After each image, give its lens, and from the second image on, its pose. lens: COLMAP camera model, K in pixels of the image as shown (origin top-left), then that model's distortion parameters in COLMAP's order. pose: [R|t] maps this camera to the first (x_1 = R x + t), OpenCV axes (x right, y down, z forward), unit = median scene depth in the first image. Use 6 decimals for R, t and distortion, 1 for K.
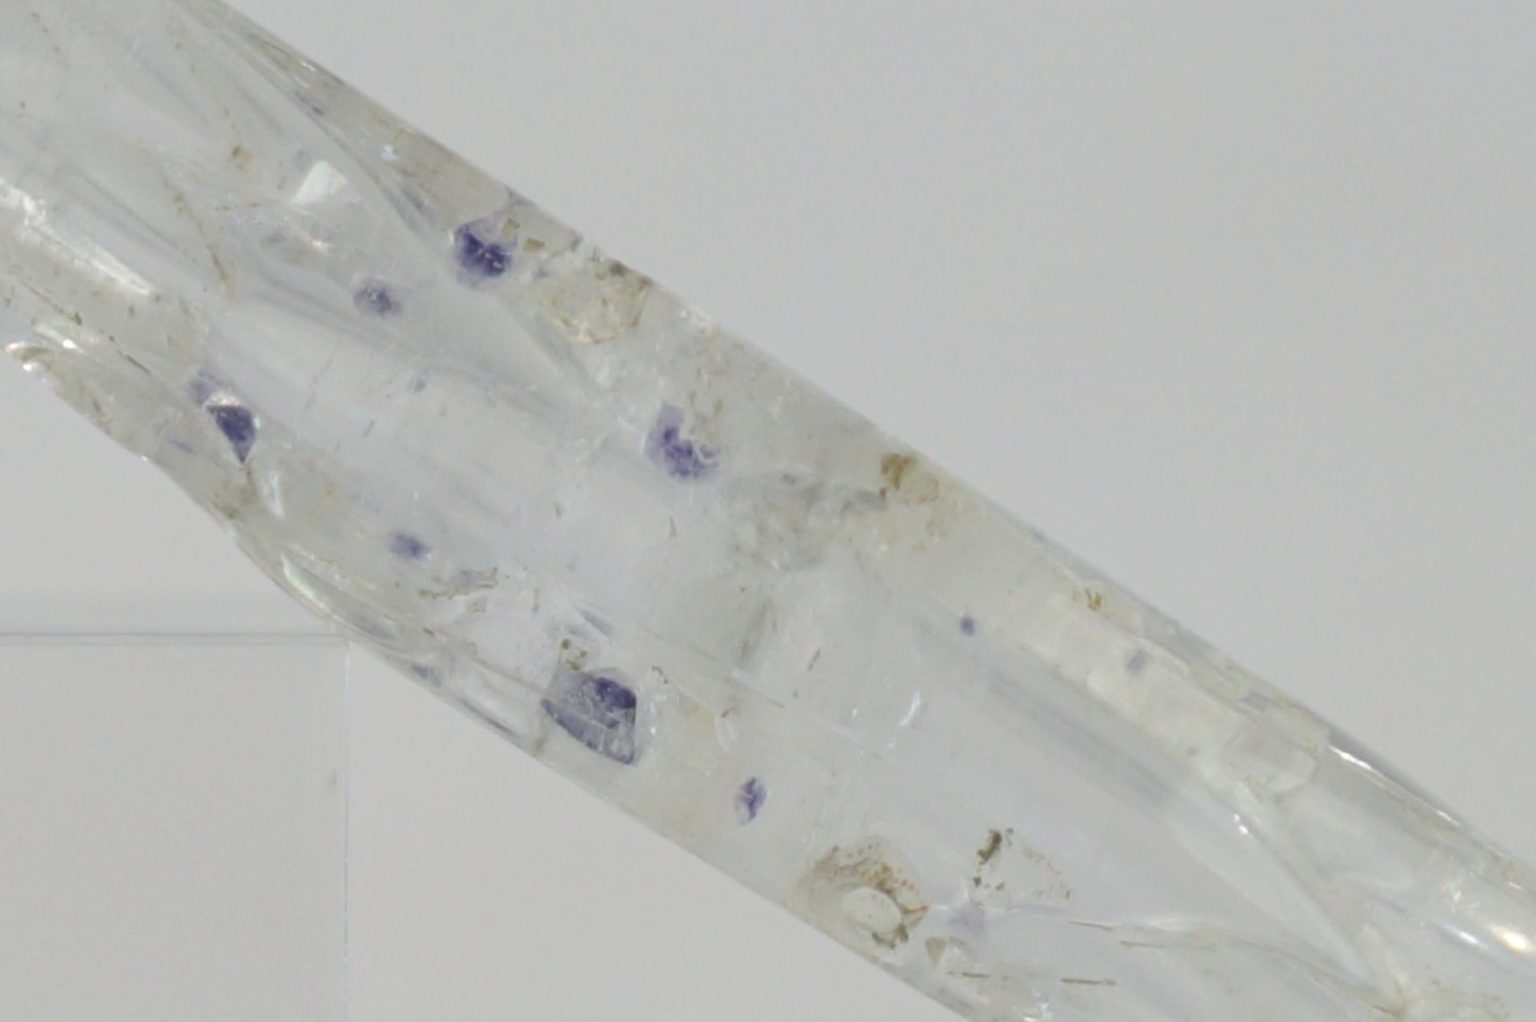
lens RADIAL K [[3697.0, 0, 768.4], [0, 3697.0, 510.2], [0, 0, 1]] dist [-0.019623, 0.000000]
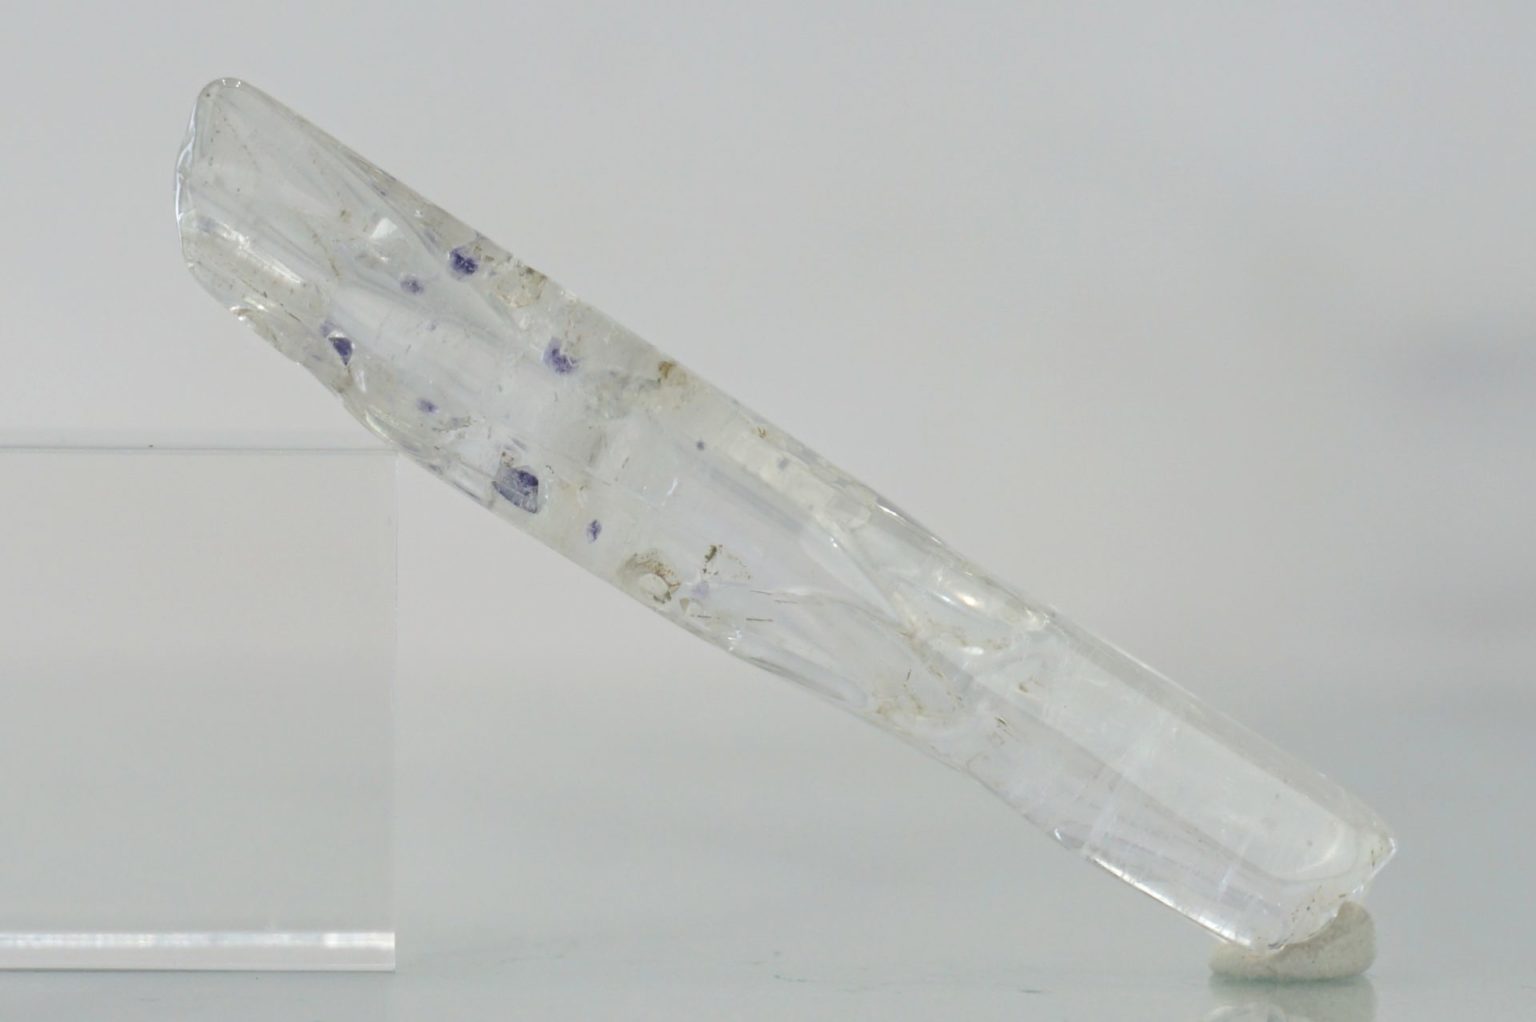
lens RADIAL K [[3697.0, 0, 770.0], [0, 3697.0, 509.6], [0, 0, 1]] dist [-0.019623, 0.000000]
pose [[0.997682, -0.000403, 0.068042, -0.047162], [-0.002715, 0.998950, 0.045728, -0.027097], [-0.067989, -0.045807, 0.996634, -1.048020]]
